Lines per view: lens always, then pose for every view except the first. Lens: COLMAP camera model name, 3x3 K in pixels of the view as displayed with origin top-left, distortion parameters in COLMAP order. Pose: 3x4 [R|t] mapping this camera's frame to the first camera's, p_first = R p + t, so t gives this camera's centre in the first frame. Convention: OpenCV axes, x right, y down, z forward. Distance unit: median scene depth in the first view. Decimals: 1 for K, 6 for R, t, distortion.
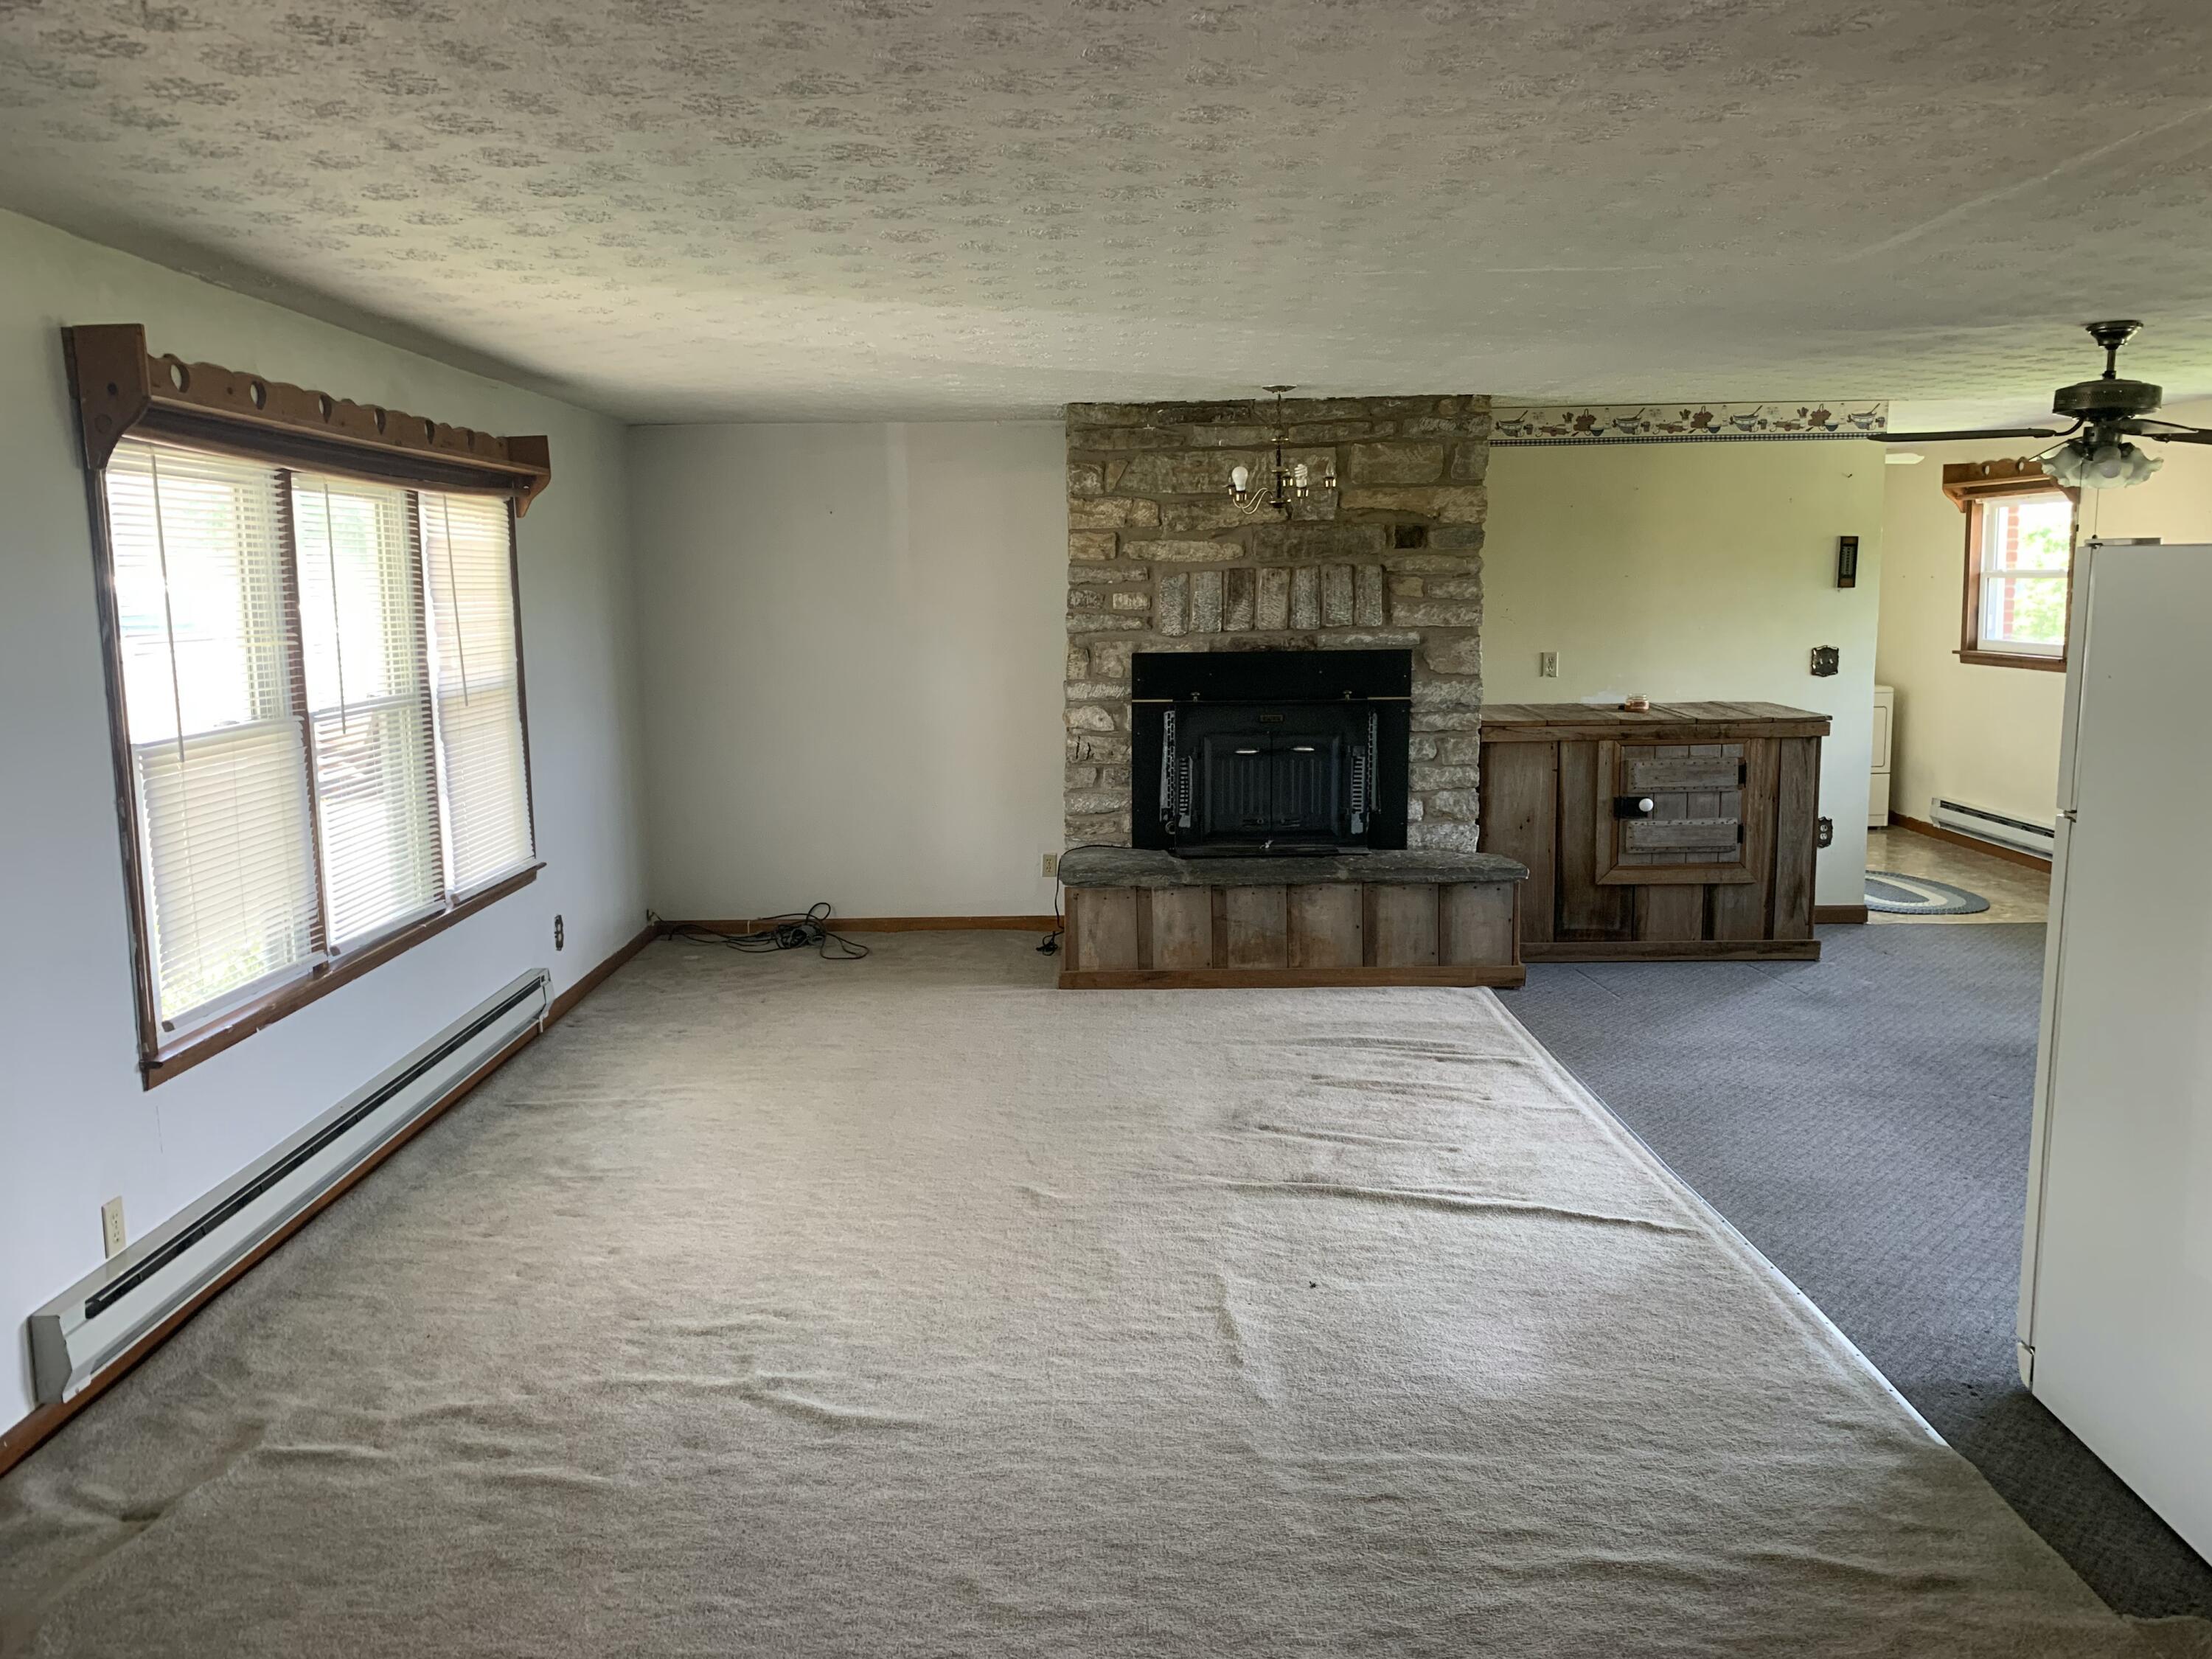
lens RADIAL K [[1636.1, 0, 1103.0], [0, 1636.1, 814.3], [0, 0, 1]] dist [-0.025154, 0.000515]
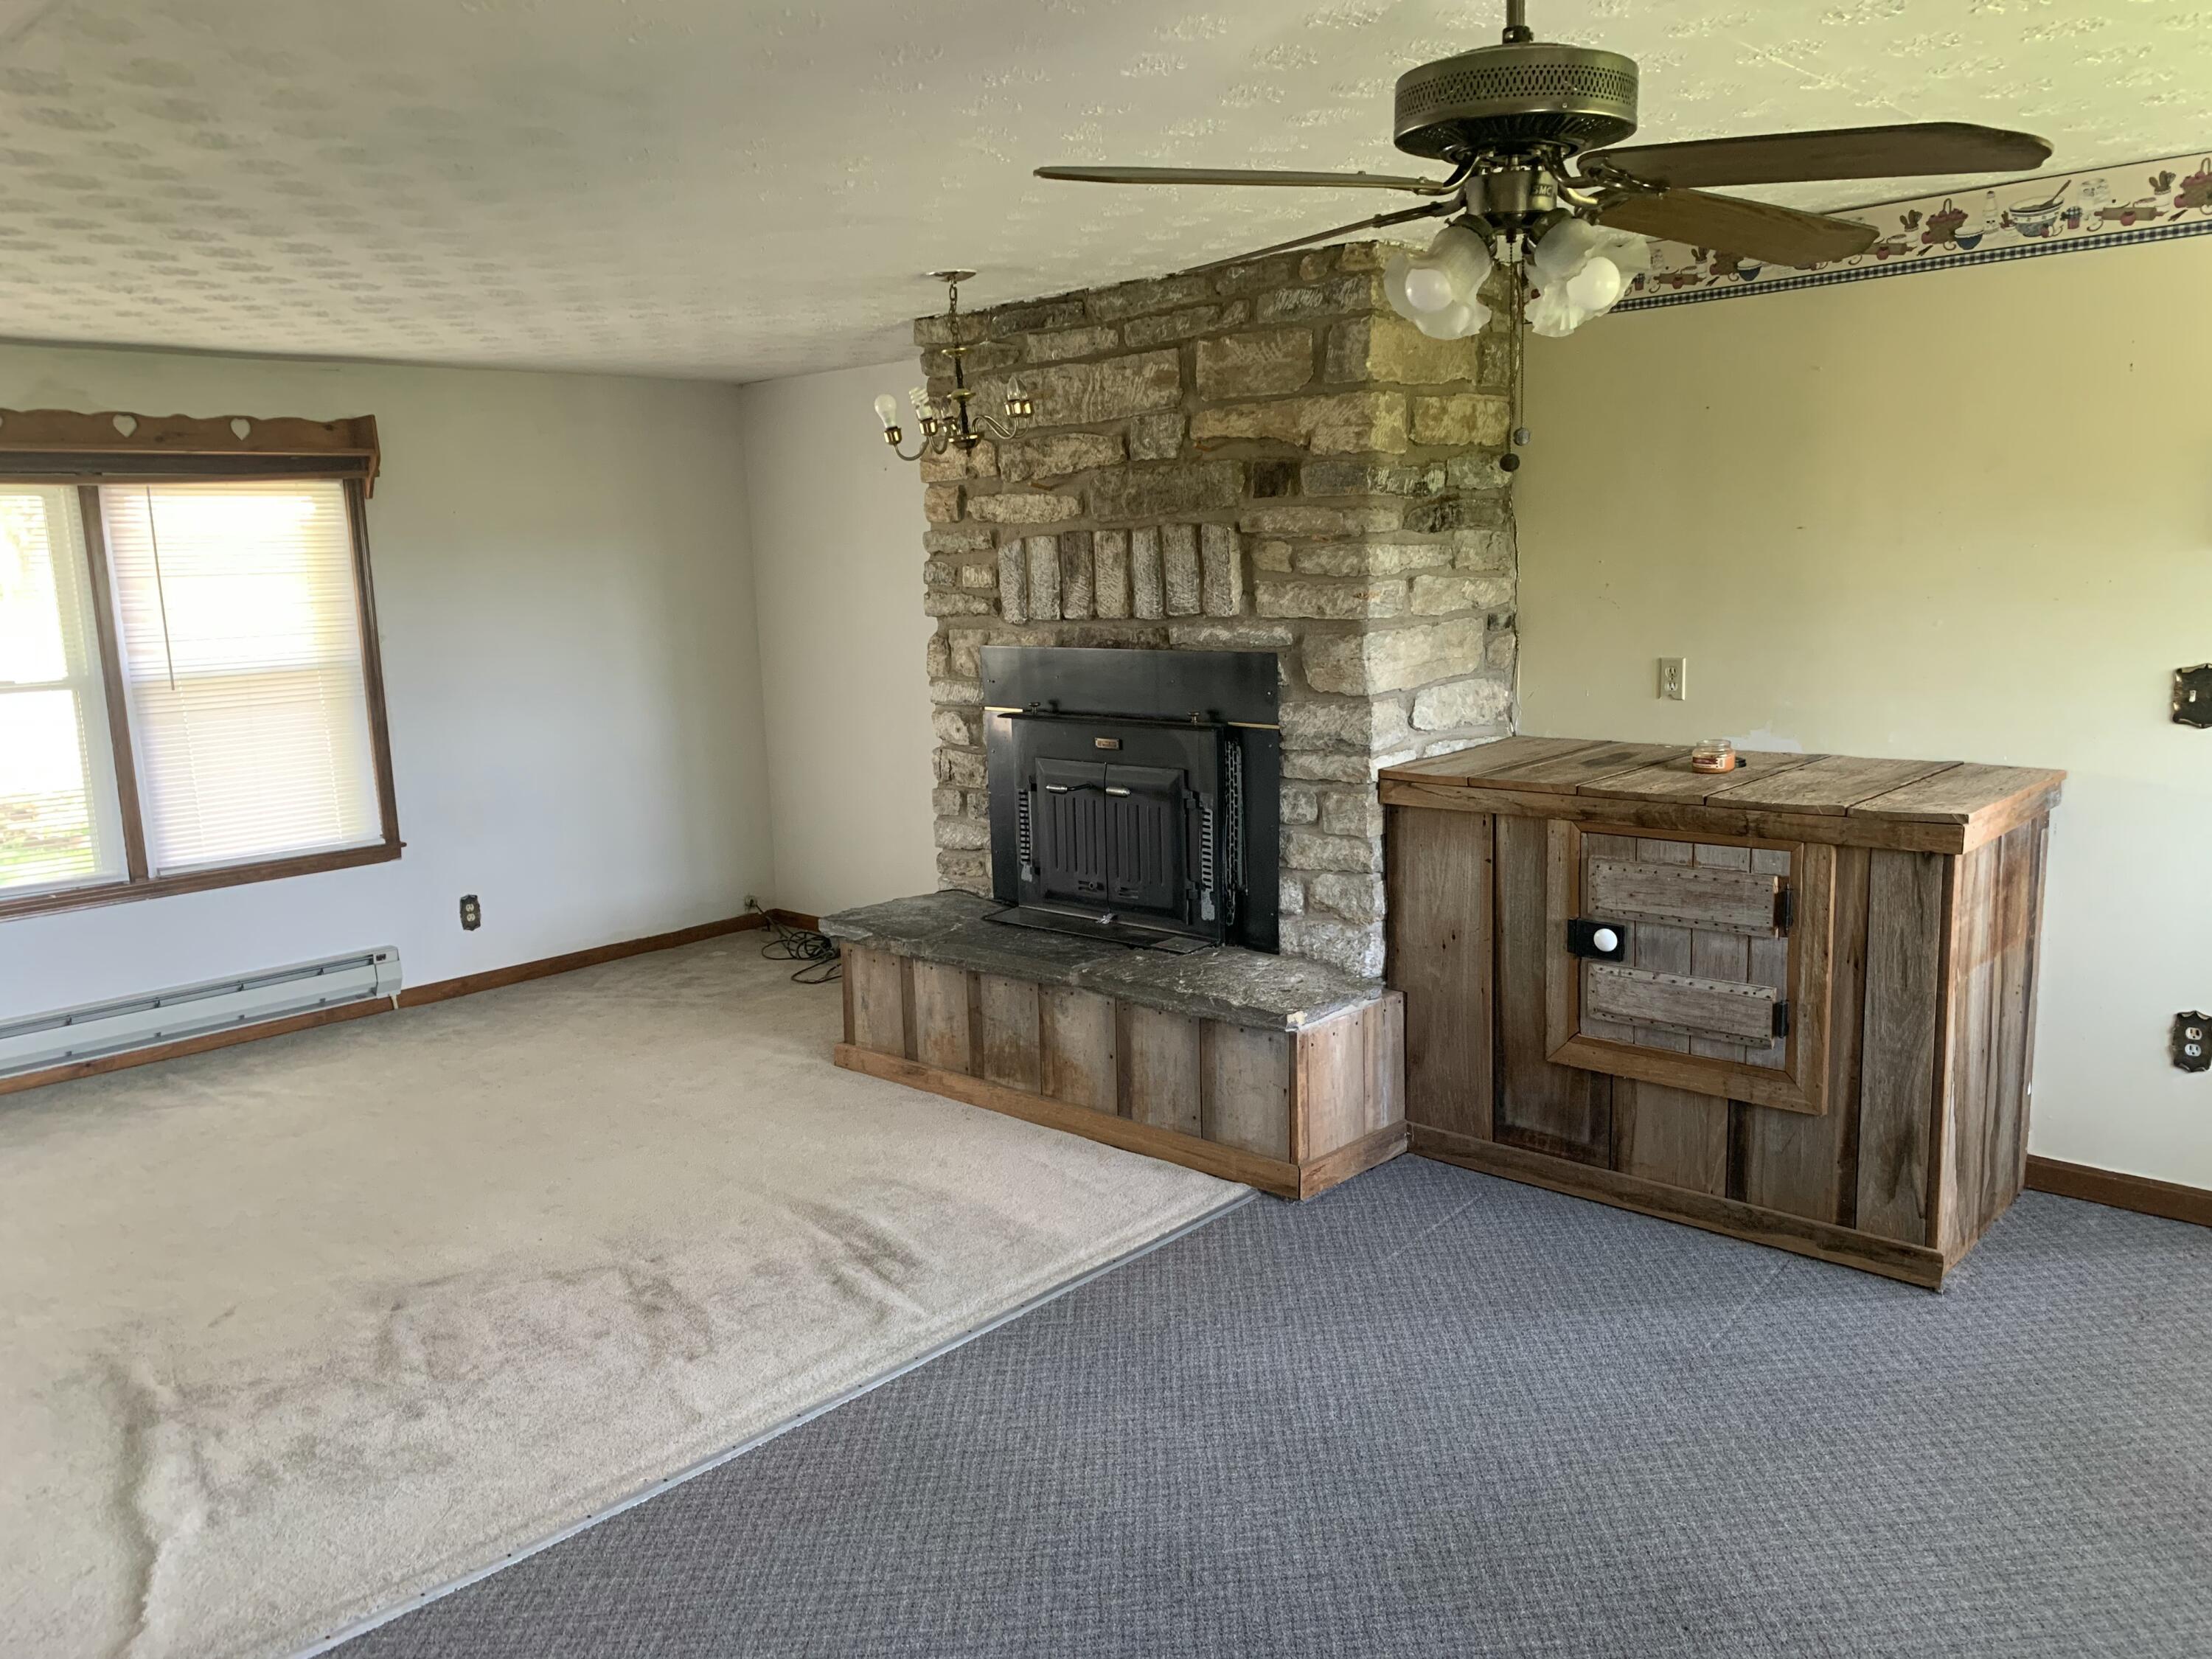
lens RADIAL K [[1699.4, 0, 1096.5], [0, 1699.4, 837.9], [0, 0, 1]] dist [0.001564, 0.003651]
pose [[0.755279, 0.103770, -0.647136, 0.580940], [-0.072862, 0.994560, 0.074443, -0.072572], [0.651341, -0.009074, 0.758731, 0.437593]]
